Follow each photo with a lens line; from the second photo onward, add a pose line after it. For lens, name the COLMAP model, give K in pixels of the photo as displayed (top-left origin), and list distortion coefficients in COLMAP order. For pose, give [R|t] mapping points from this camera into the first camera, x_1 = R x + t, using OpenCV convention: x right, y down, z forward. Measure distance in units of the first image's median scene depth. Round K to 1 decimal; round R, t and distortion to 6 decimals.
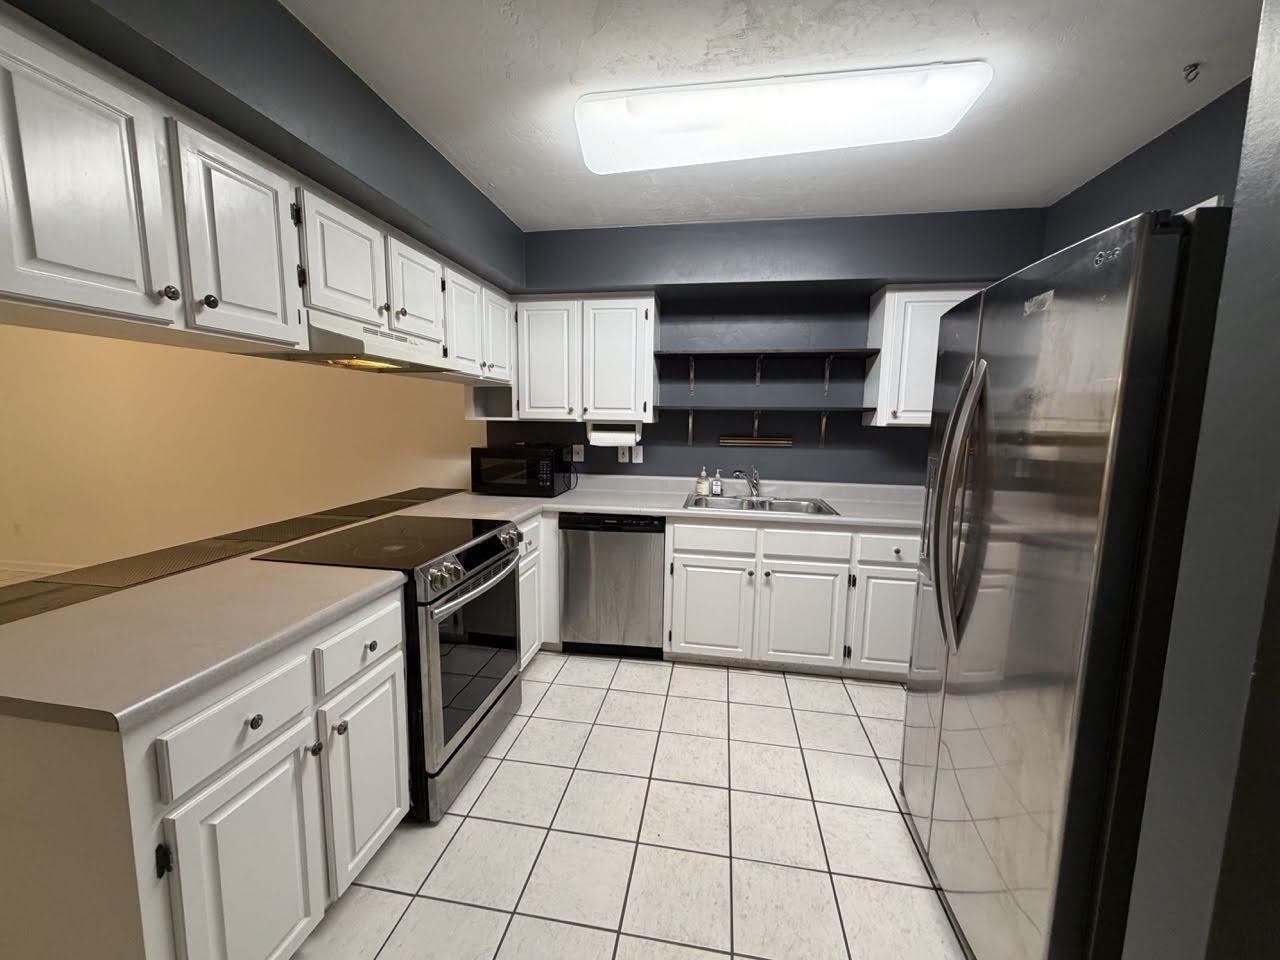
lens RADIAL K [[511.9, 0, 635.5], [0, 511.9, 479.6], [0, 0, 1]] dist [0.001313, -0.000037]
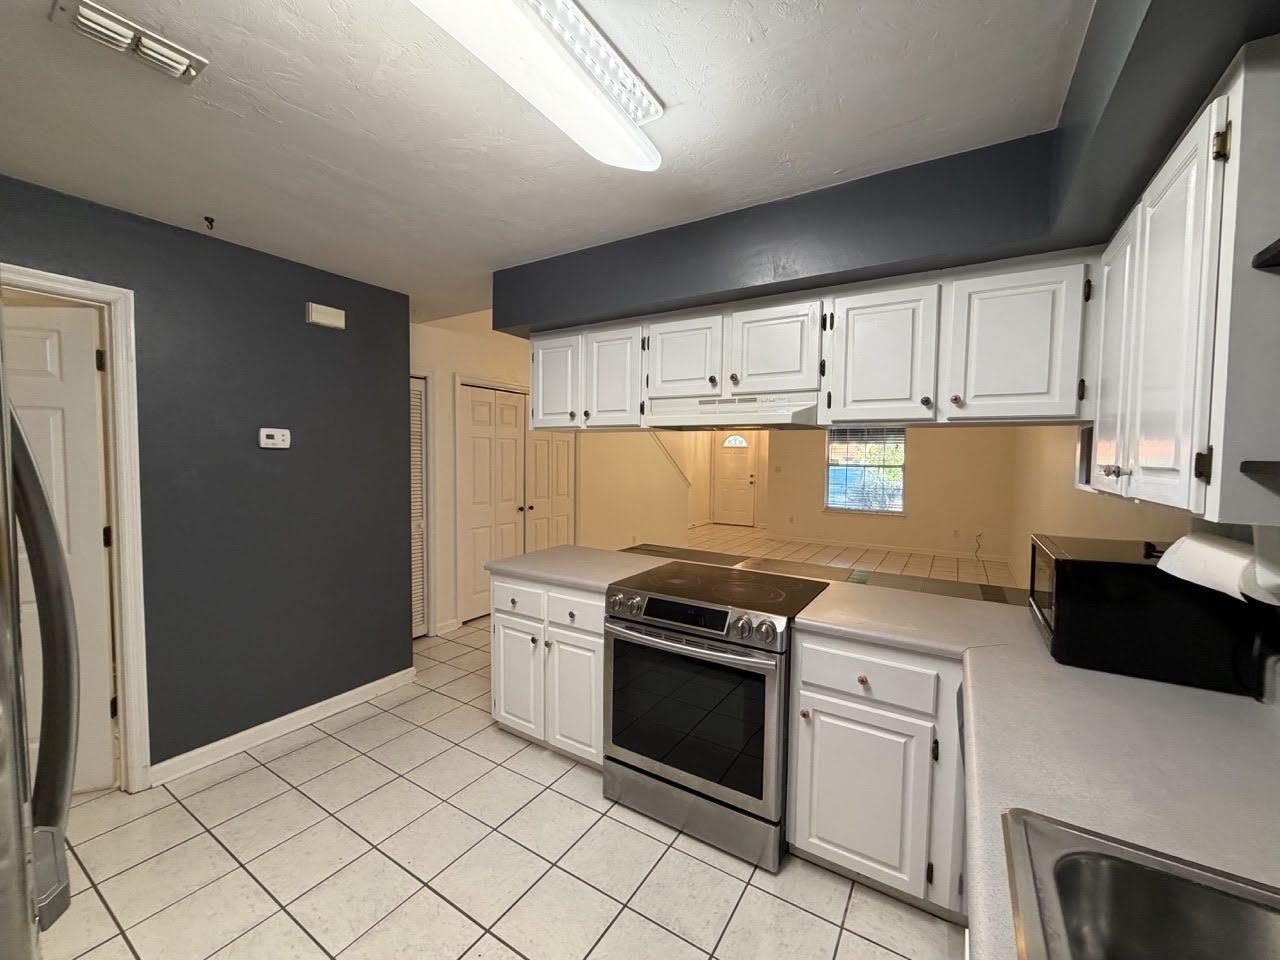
lens RADIAL K [[511.9, 0, 635.5], [0, 511.9, 479.6], [0, 0, 1]] dist [0.001313, -0.000037]
pose [[-0.386768, 0.024916, -0.921840, 0.442939], [-0.133234, 0.987637, 0.082595, -0.125009], [0.912502, 0.154765, -0.378667, 0.888512]]
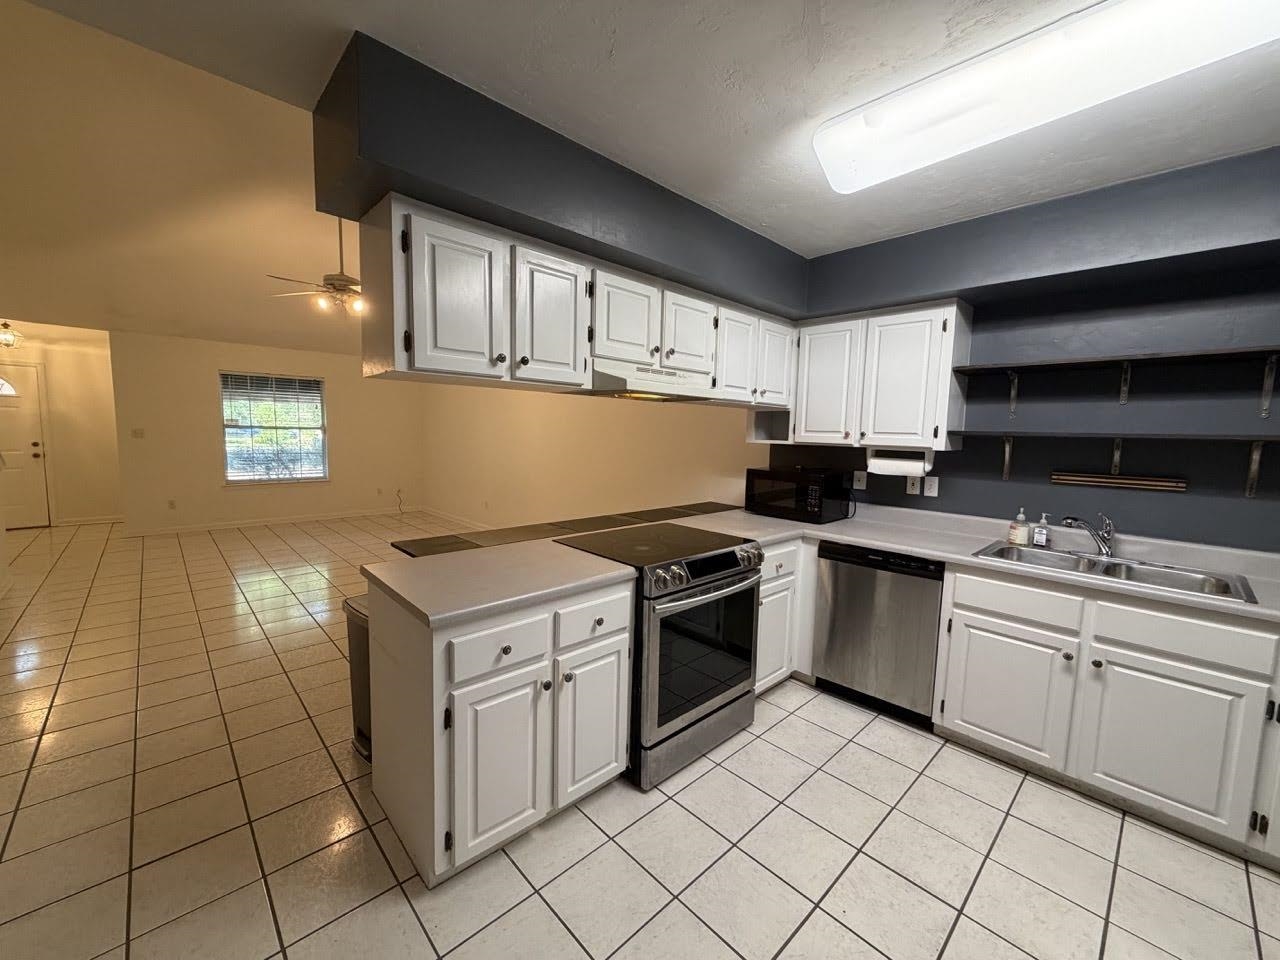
lens RADIAL K [[511.9, 0, 635.5], [0, 511.9, 479.6], [0, 0, 1]] dist [0.001313, -0.000037]
pose [[0.797567, 0.064984, -0.599720, 0.149178], [-0.089129, 0.995964, -0.010612, -0.008412], [0.596610, 0.061916, 0.800140, 0.013551]]
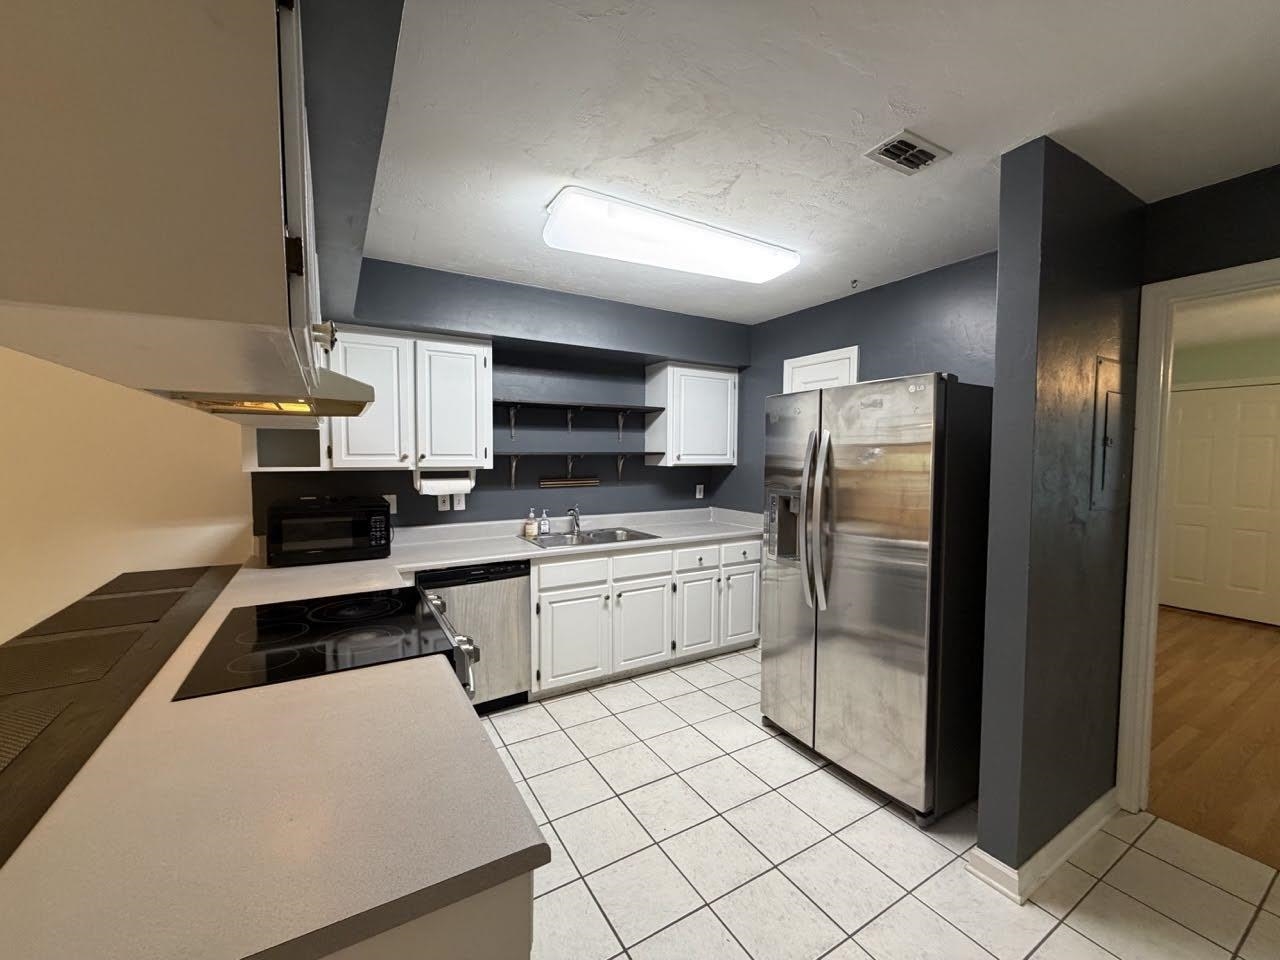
lens RADIAL K [[511.9, 0, 635.5], [0, 511.9, 479.6], [0, 0, 1]] dist [0.001313, -0.000037]
pose [[0.761883, -0.043388, 0.646259, -0.440329], [0.088108, 0.995422, -0.037042, -0.030206], [-0.641694, 0.085162, 0.762218, 0.062713]]
